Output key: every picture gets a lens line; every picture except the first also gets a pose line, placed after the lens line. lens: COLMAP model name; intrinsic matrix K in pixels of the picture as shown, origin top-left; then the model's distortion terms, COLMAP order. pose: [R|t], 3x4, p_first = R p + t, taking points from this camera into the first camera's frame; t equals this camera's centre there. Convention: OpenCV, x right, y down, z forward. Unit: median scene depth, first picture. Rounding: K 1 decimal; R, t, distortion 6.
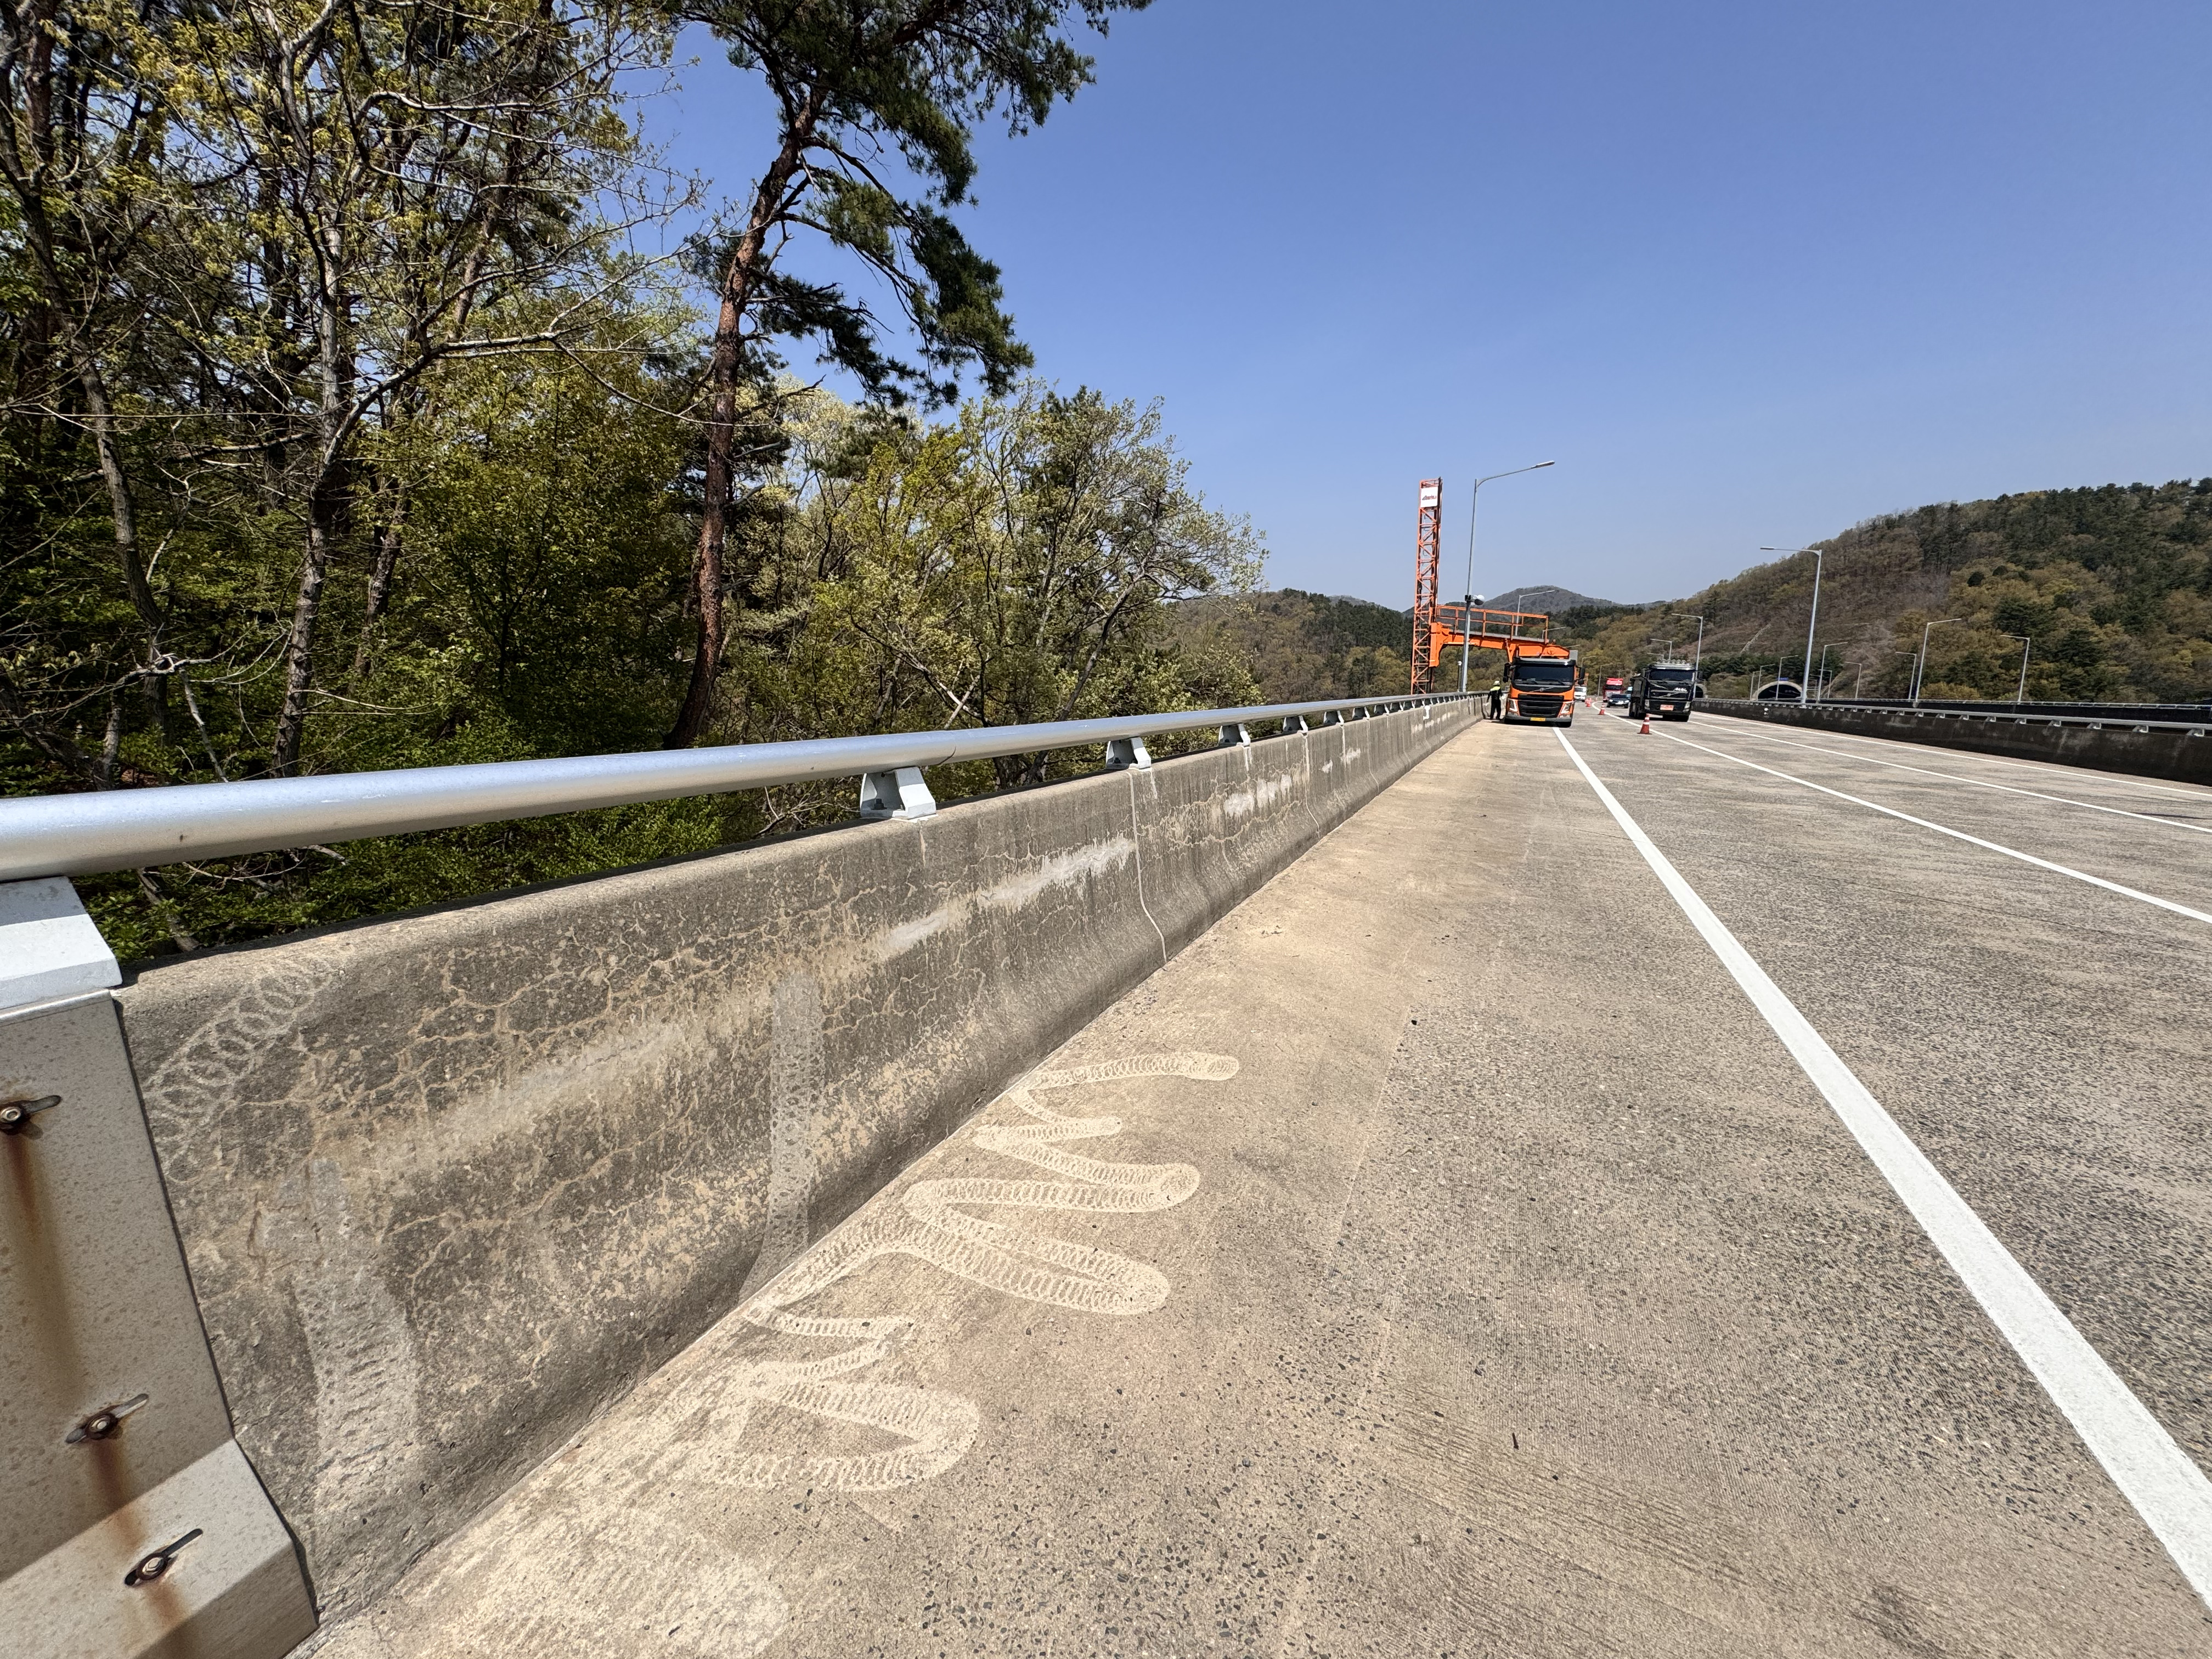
lens RADIAL K [[877.8, 0, 1105.0], [0, 877.8, 829.5], [0, 0, 1]] dist [-0.002011, 0.000417]
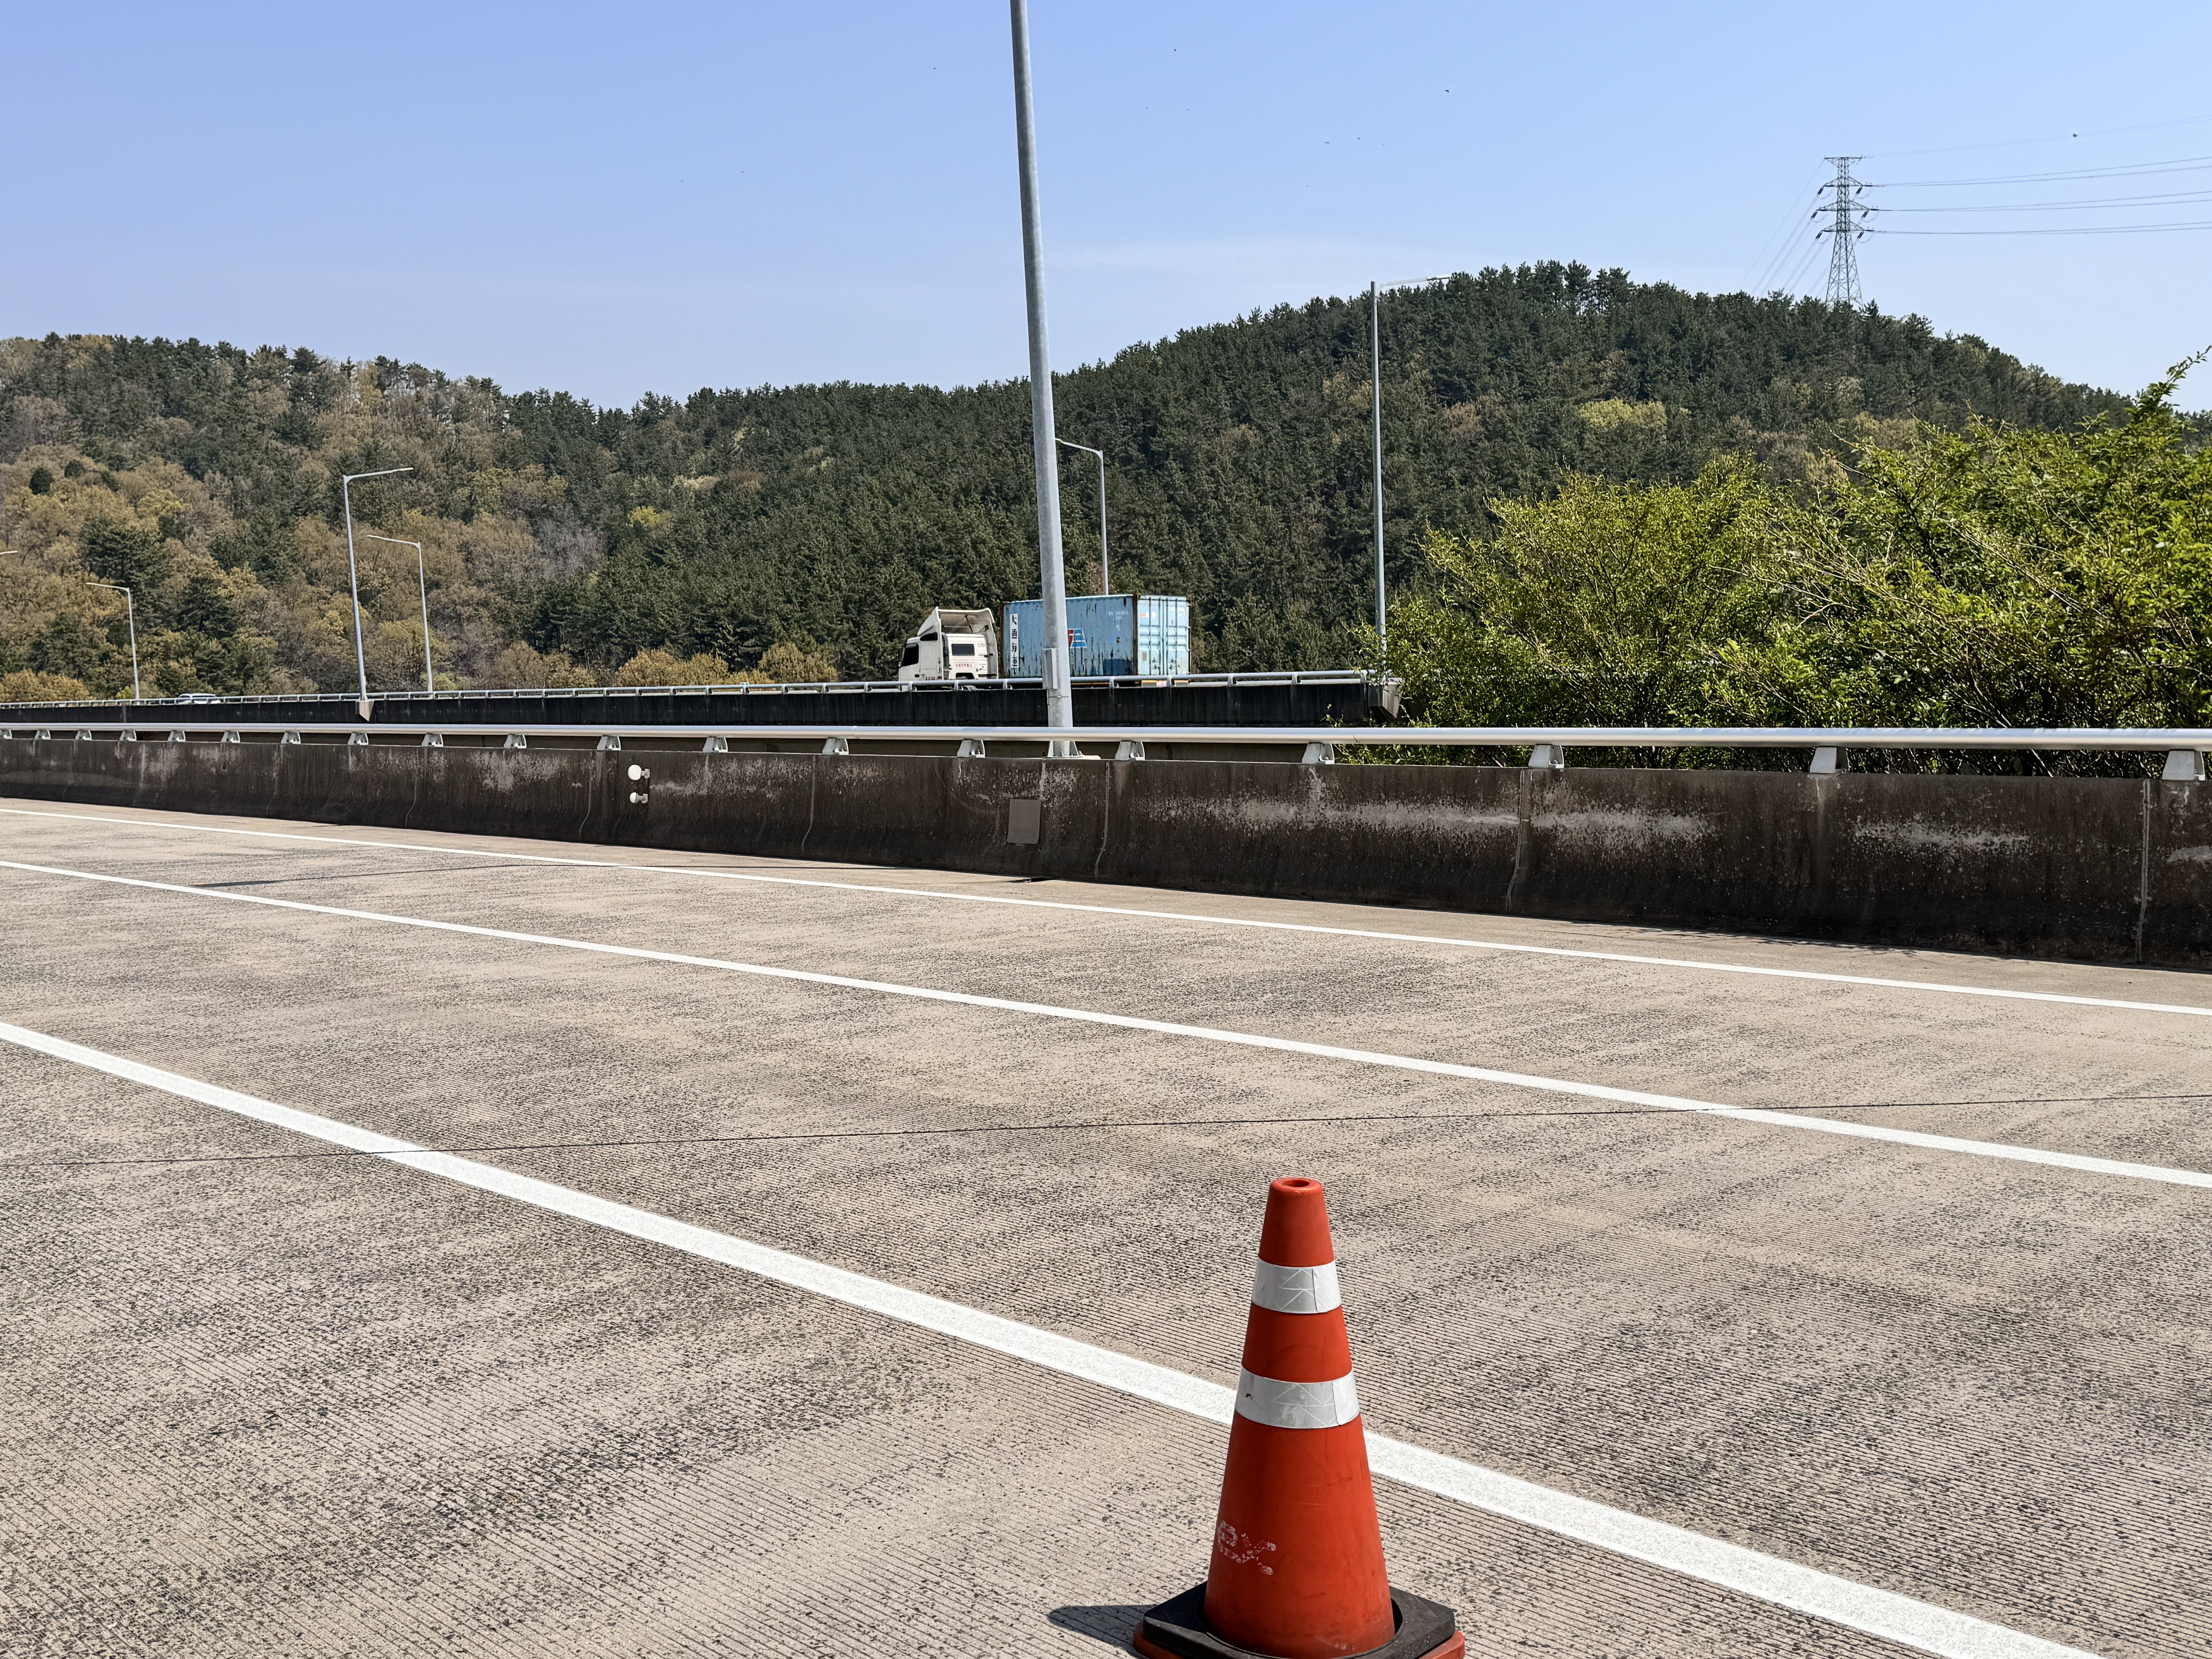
lens RADIAL K [[1990.8, 0, 1085.8], [0, 1990.8, 831.9], [0, 0, 1]] dist [0.186930, -0.381495]
pose [[0.335029, -0.101249, 0.936752, 0.373357], [0.188274, 0.981353, 0.038734, 0.010390], [-0.923206, 0.163389, 0.347844, 0.026529]]
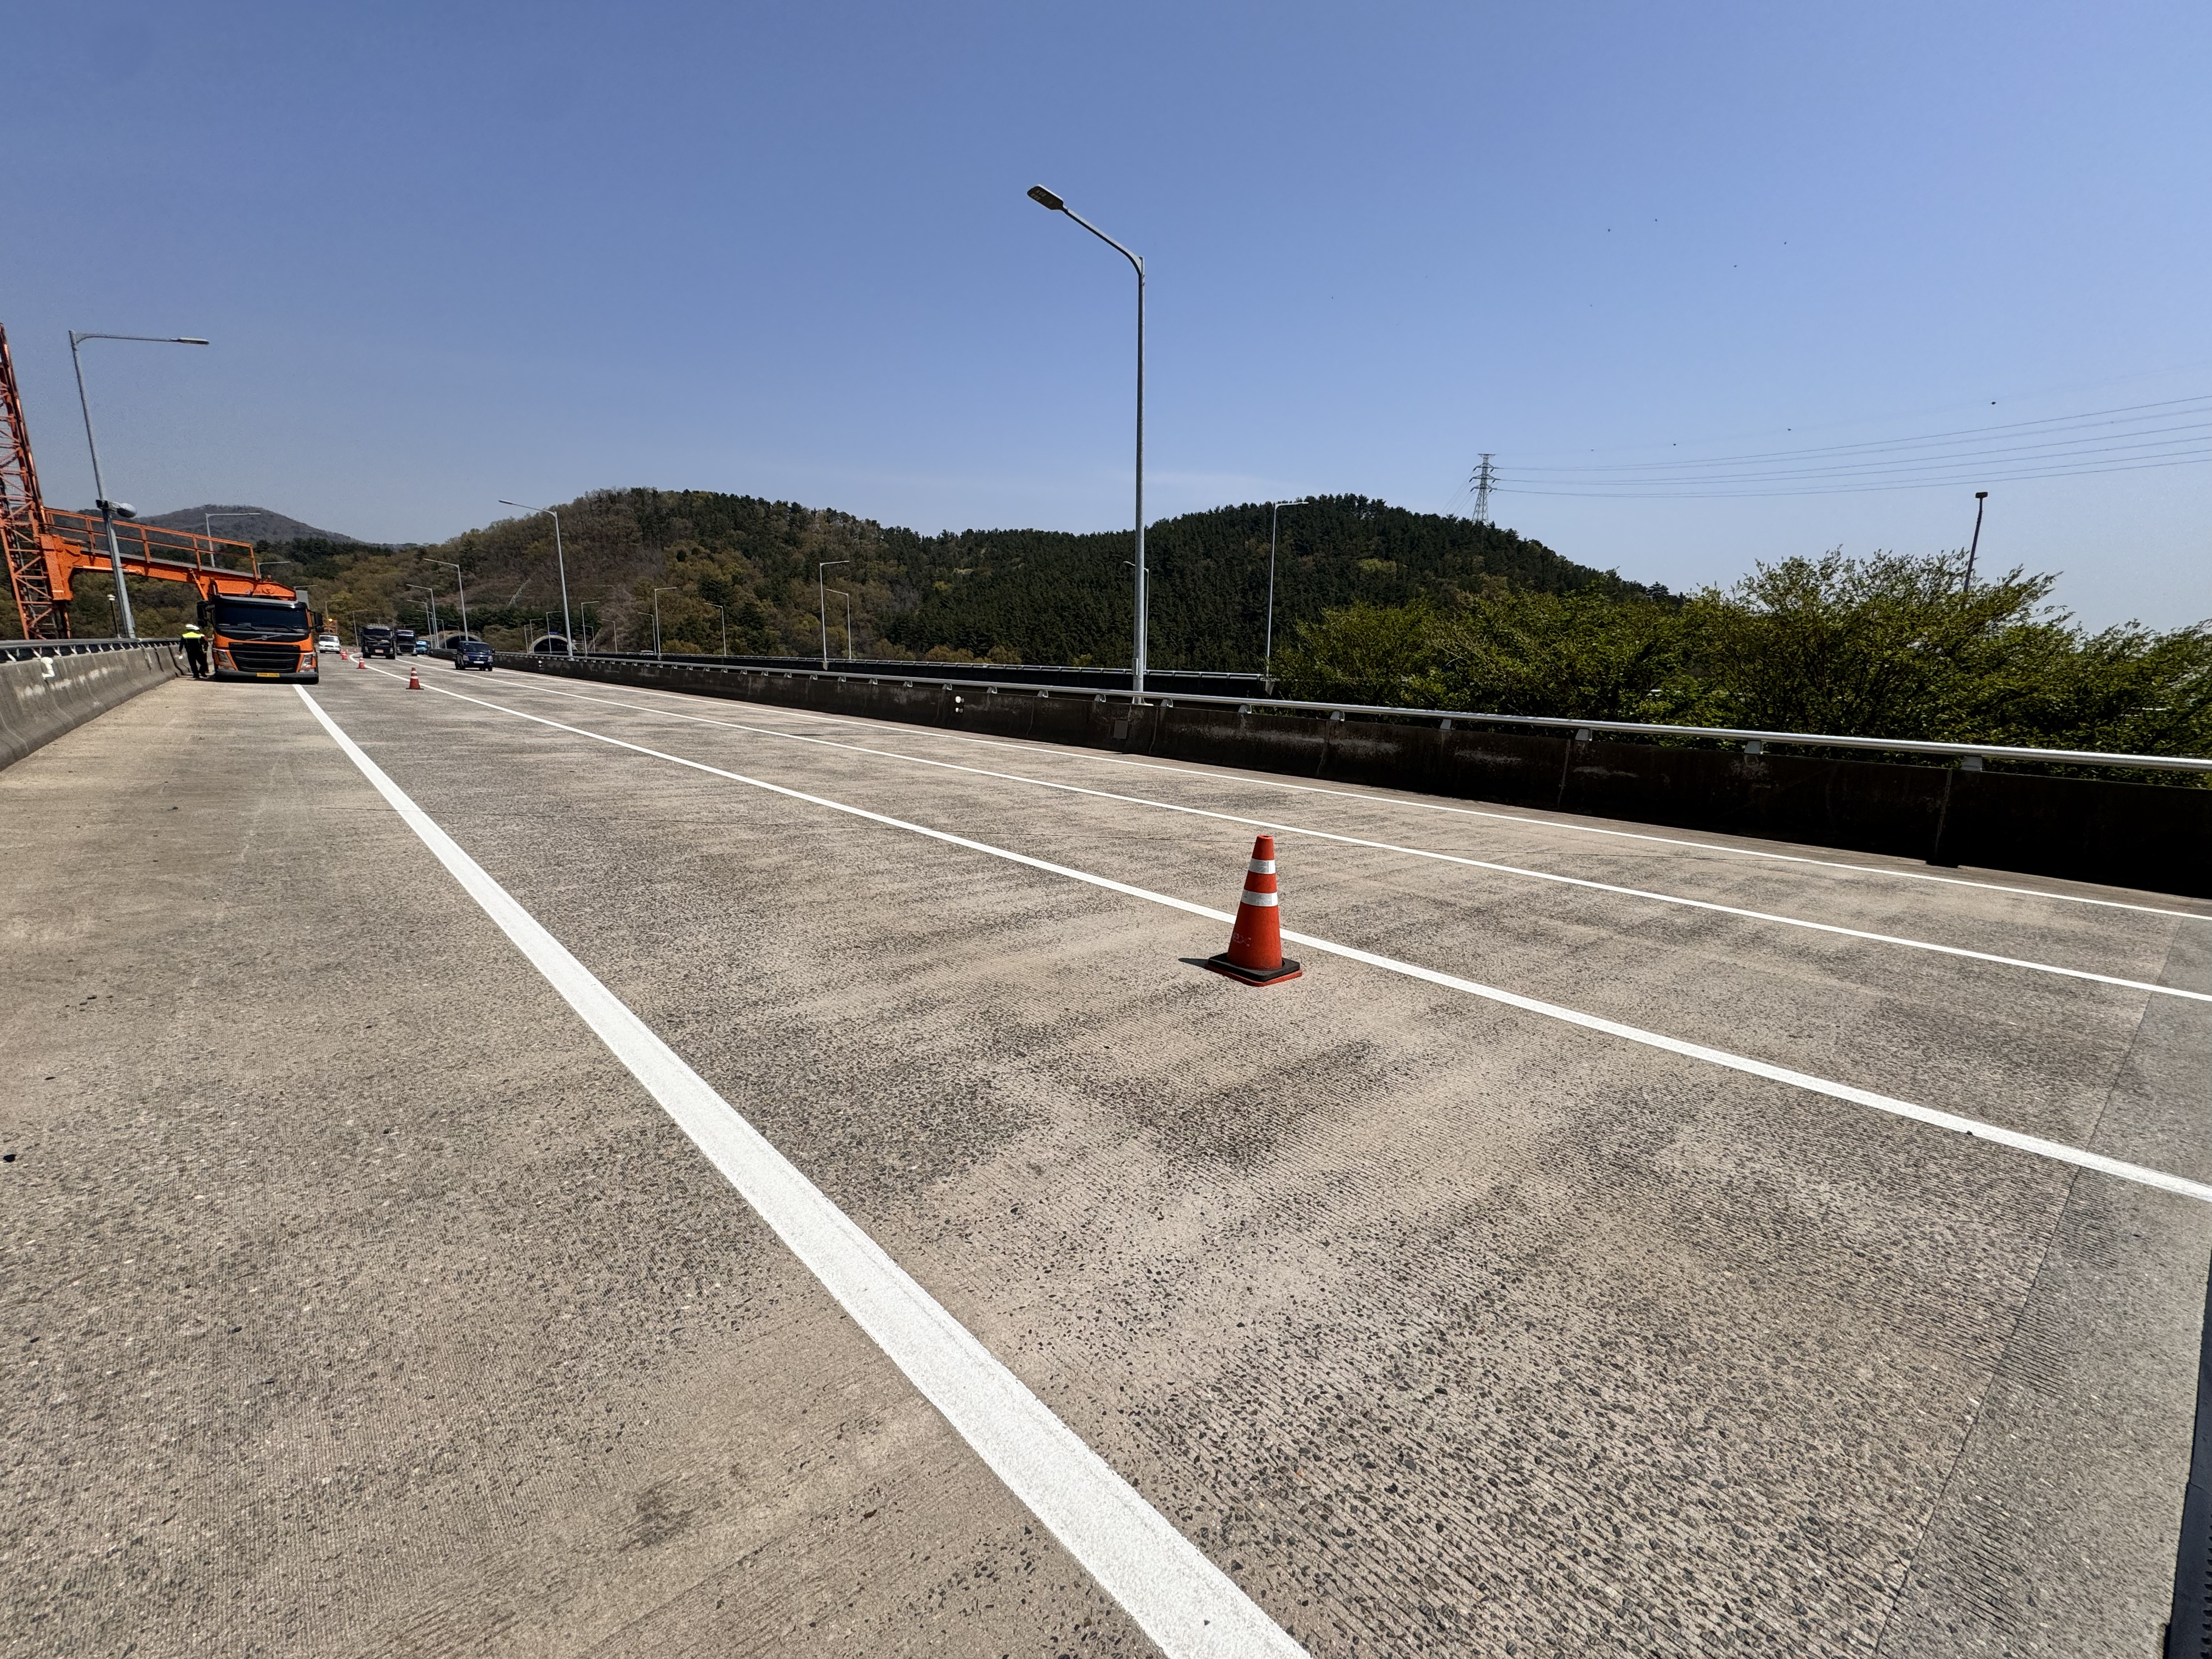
lens RADIAL K [[879.7, 0, 1103.8], [0, 879.7, 830.1], [0, 0, 1]] dist [-0.003379, -0.000124]
pose [[0.362894, -0.176348, 0.914992, 0.077418], [0.127834, 0.982067, 0.138575, -0.000062], [-0.923020, 0.066679, 0.378929, 0.009689]]
